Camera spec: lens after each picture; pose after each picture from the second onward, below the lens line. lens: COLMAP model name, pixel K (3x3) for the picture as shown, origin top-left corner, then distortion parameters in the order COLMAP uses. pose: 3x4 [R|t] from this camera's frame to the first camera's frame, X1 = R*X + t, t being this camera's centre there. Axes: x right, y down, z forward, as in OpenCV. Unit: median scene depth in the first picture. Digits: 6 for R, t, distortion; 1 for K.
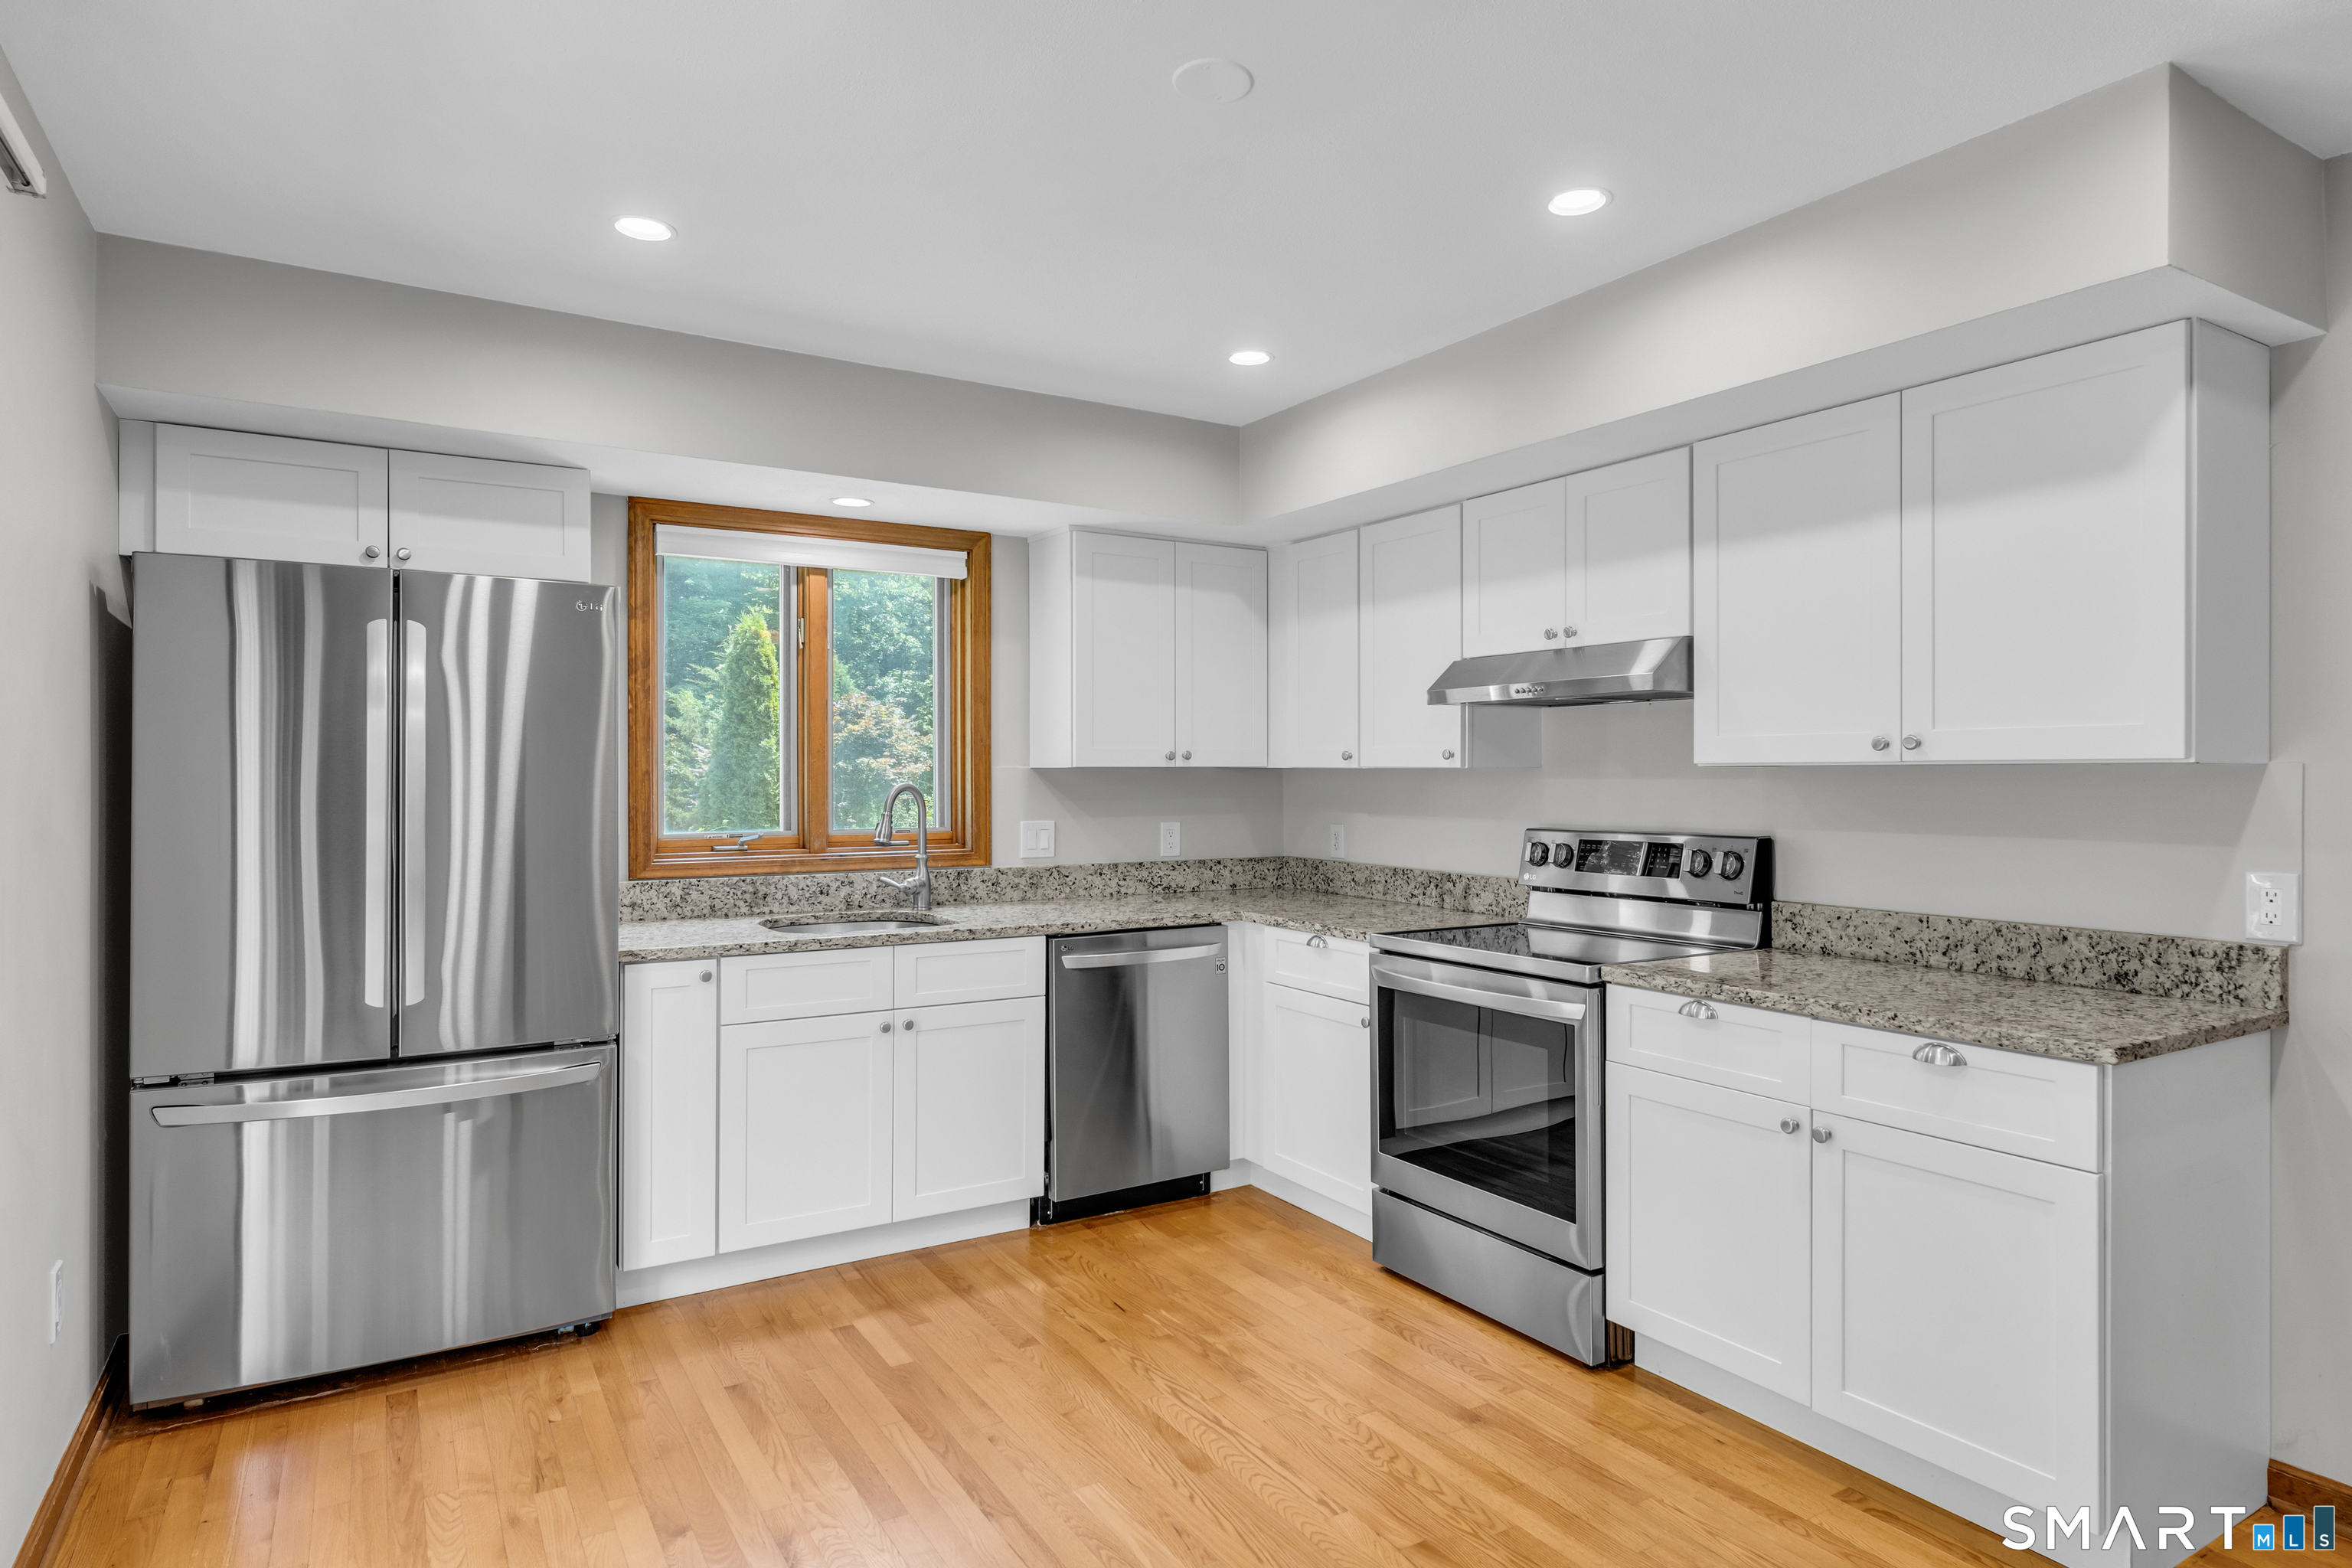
lens RADIAL K [[1318.6, 0, 1173.7], [0, 1318.6, 769.8], [0, 0, 1]] dist [0.001019, -0.000286]
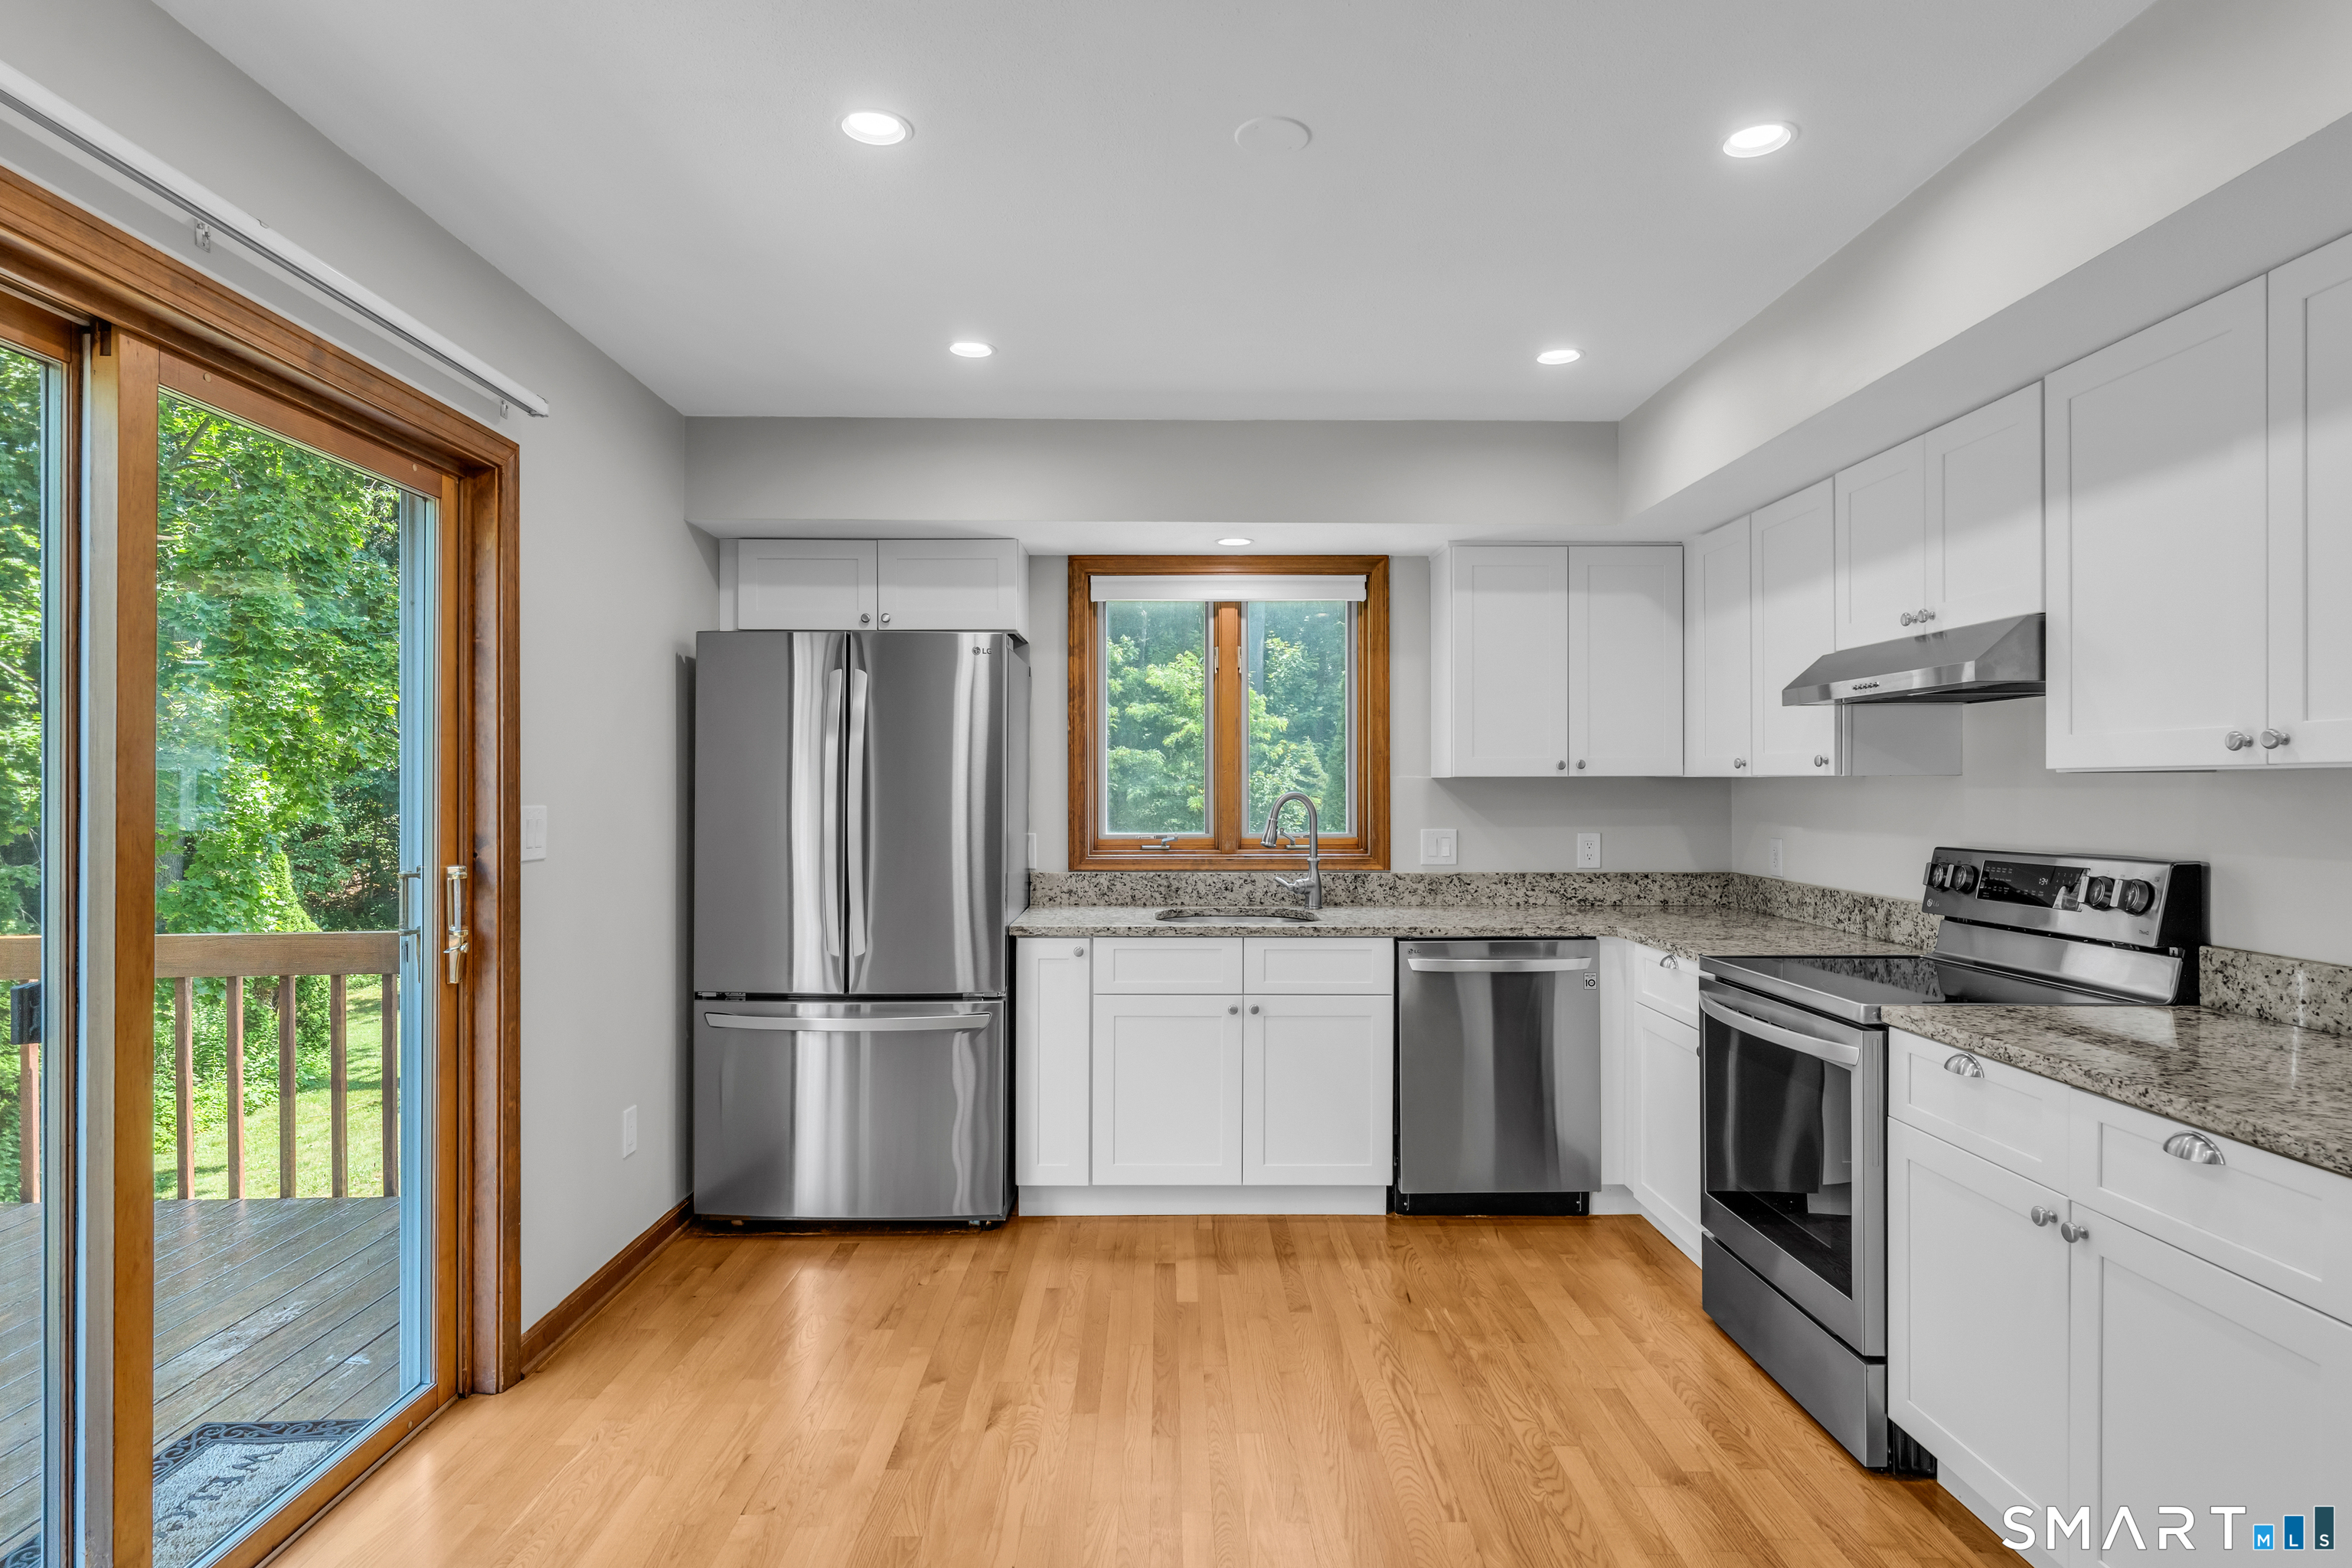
lens RADIAL K [[1285.7, 0, 1176.0], [0, 1285.7, 784.0], [0, 0, 1]] dist [-0.001243, 0.000206]
pose [[0.858209, -0.000922, -0.513300, 0.282252], [0.001781, 0.999998, 0.001181, 0.002082], [0.513298, -0.001928, 0.858208, 0.035601]]
